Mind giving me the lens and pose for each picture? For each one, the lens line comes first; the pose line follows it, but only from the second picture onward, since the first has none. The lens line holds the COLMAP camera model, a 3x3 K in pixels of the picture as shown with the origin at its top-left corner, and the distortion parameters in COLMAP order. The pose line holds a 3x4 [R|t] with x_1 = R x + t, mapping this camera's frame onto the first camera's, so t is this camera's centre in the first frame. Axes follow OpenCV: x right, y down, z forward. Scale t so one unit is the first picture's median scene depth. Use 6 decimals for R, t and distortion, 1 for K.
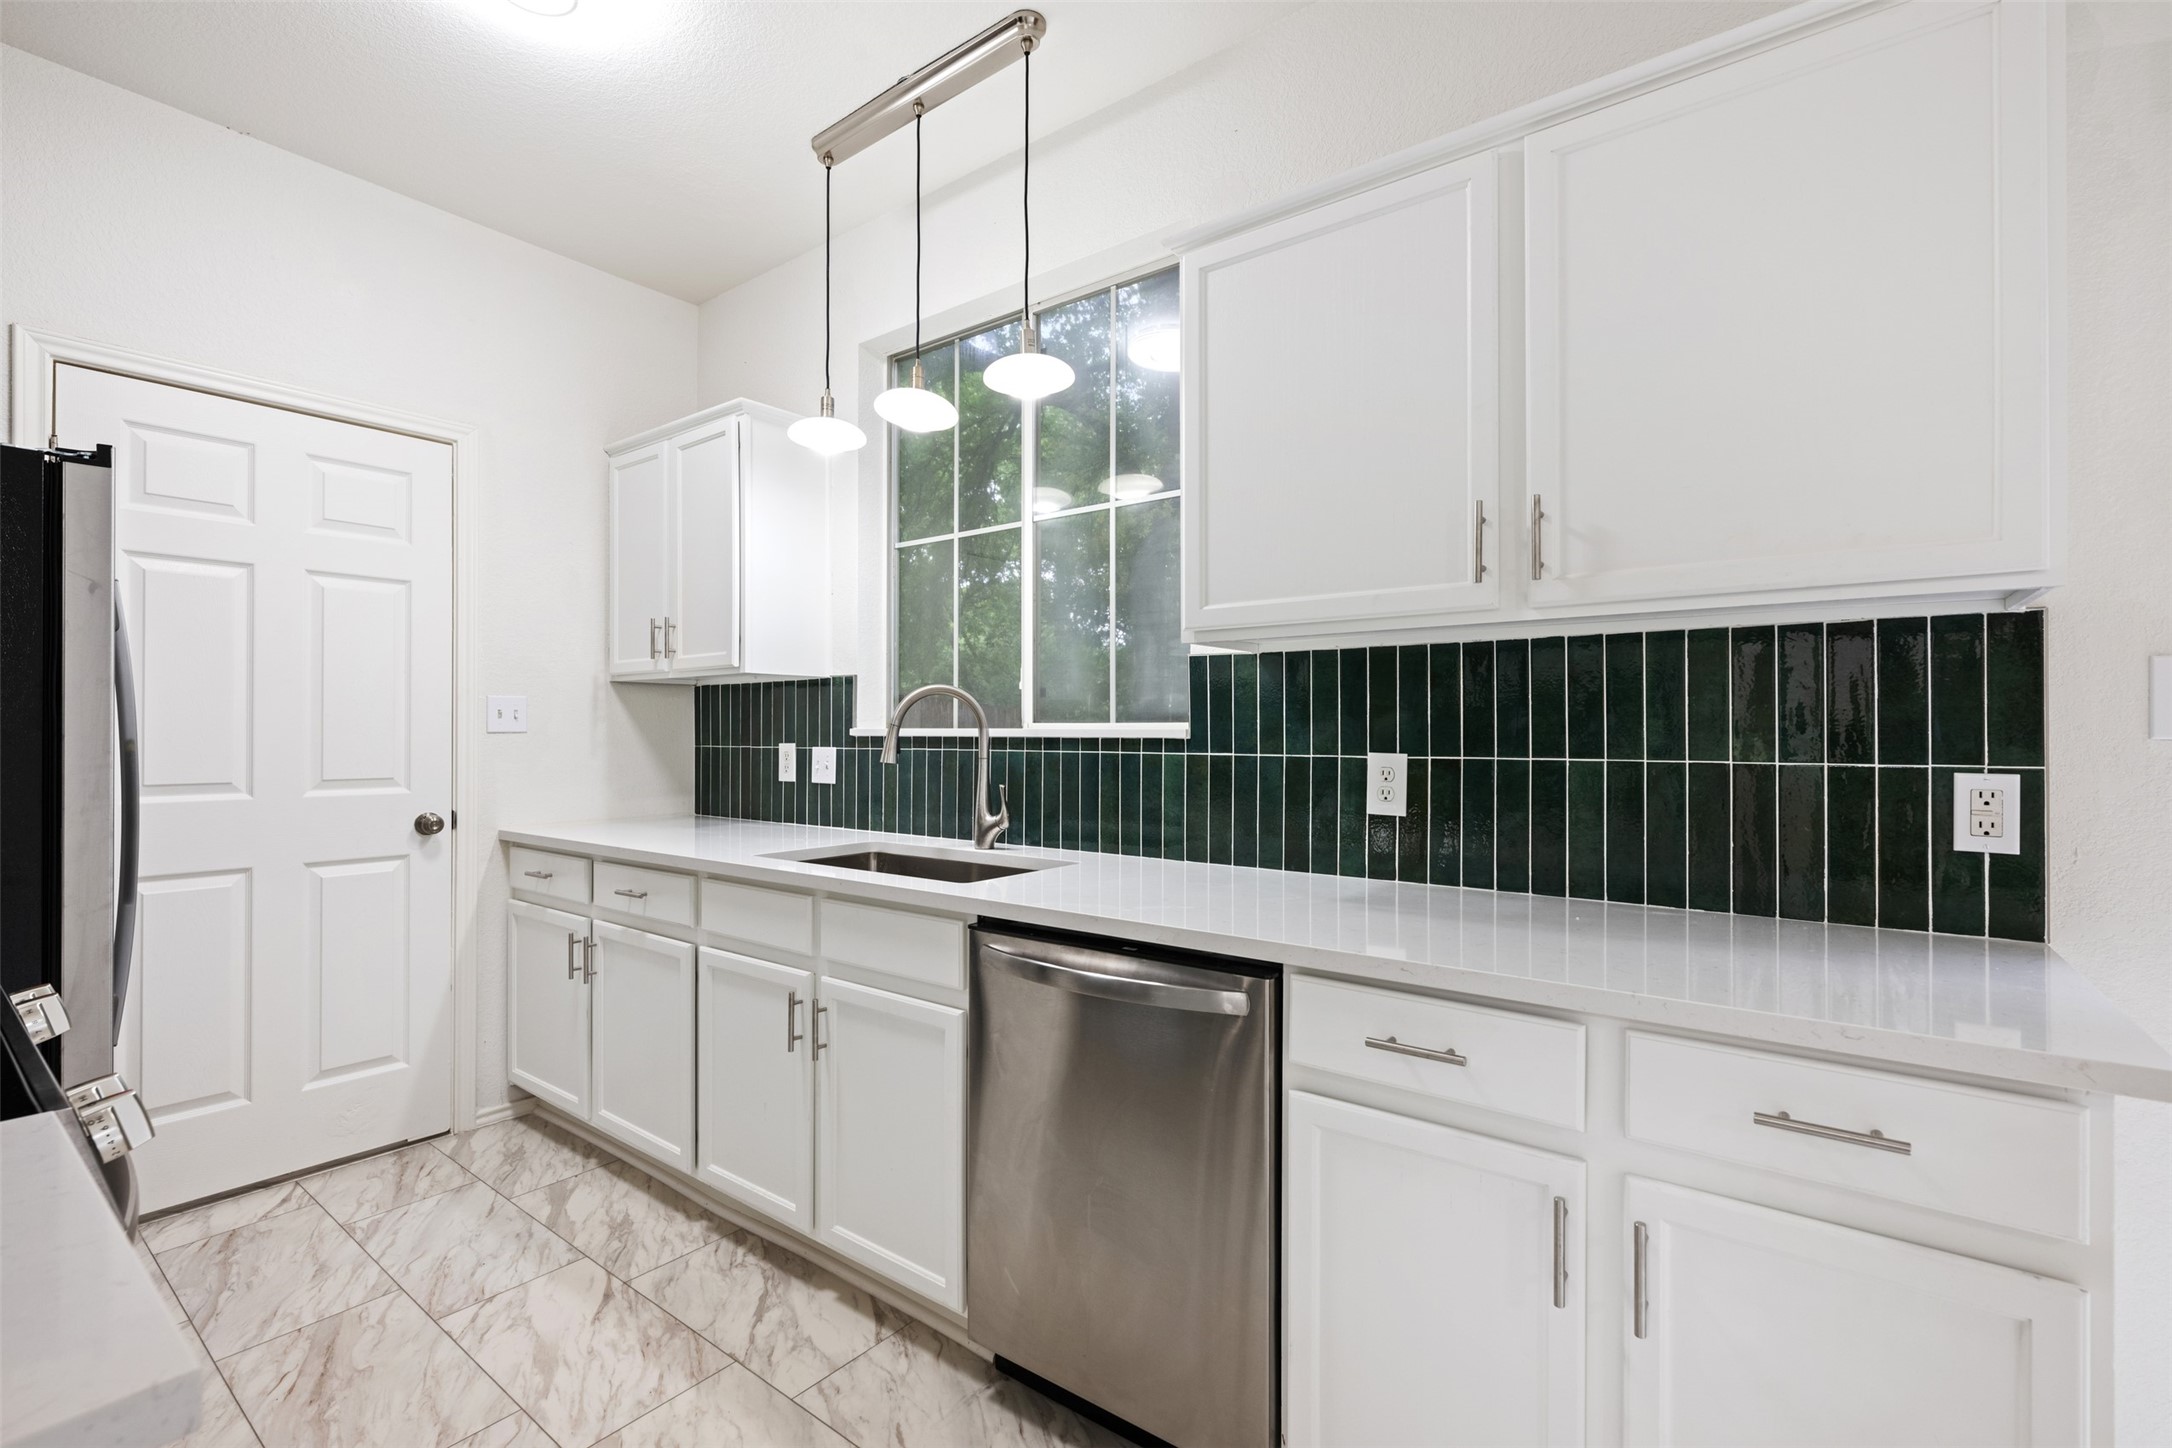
lens RADIAL K [[968.5, 0, 1084.6], [0, 968.5, 729.1], [0, 0, 1]] dist [0.000140, 0.000029]
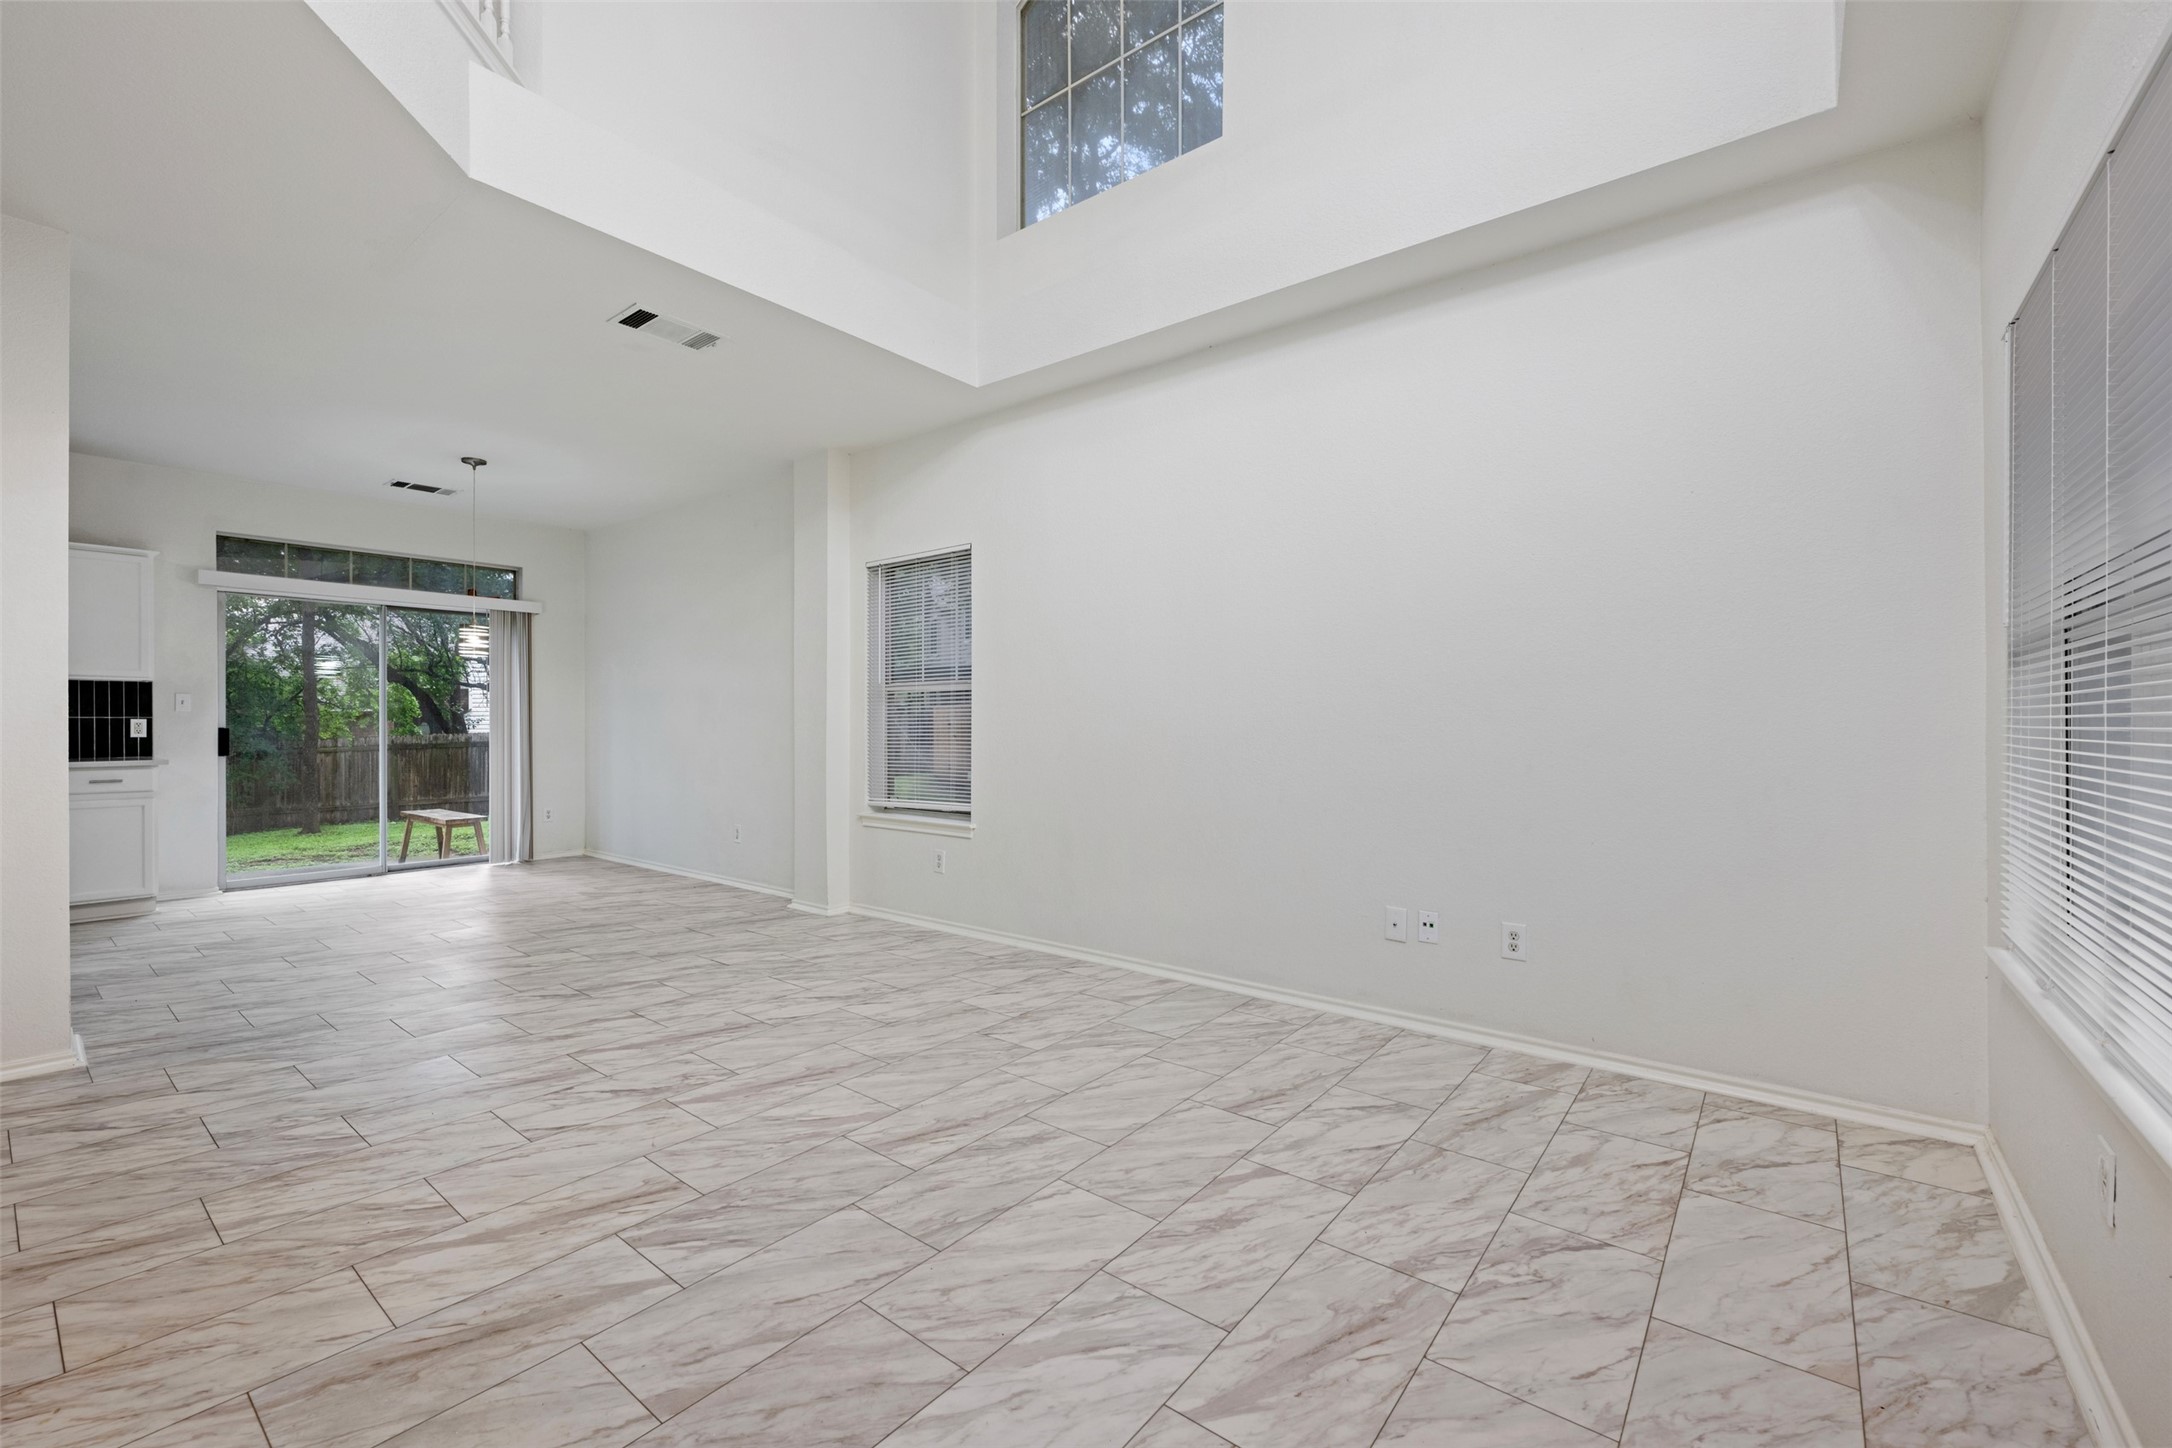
lens RADIAL K [[896.3, 0, 1084.1], [0, 896.3, 727.9], [0, 0, 1]] dist [-0.000446, -0.000046]
pose [[0.007052, -0.005847, 0.999958, -3.032463], [-0.001269, 0.999982, 0.005856, 0.056387], [-0.999974, -0.001311, 0.007044, -3.243887]]
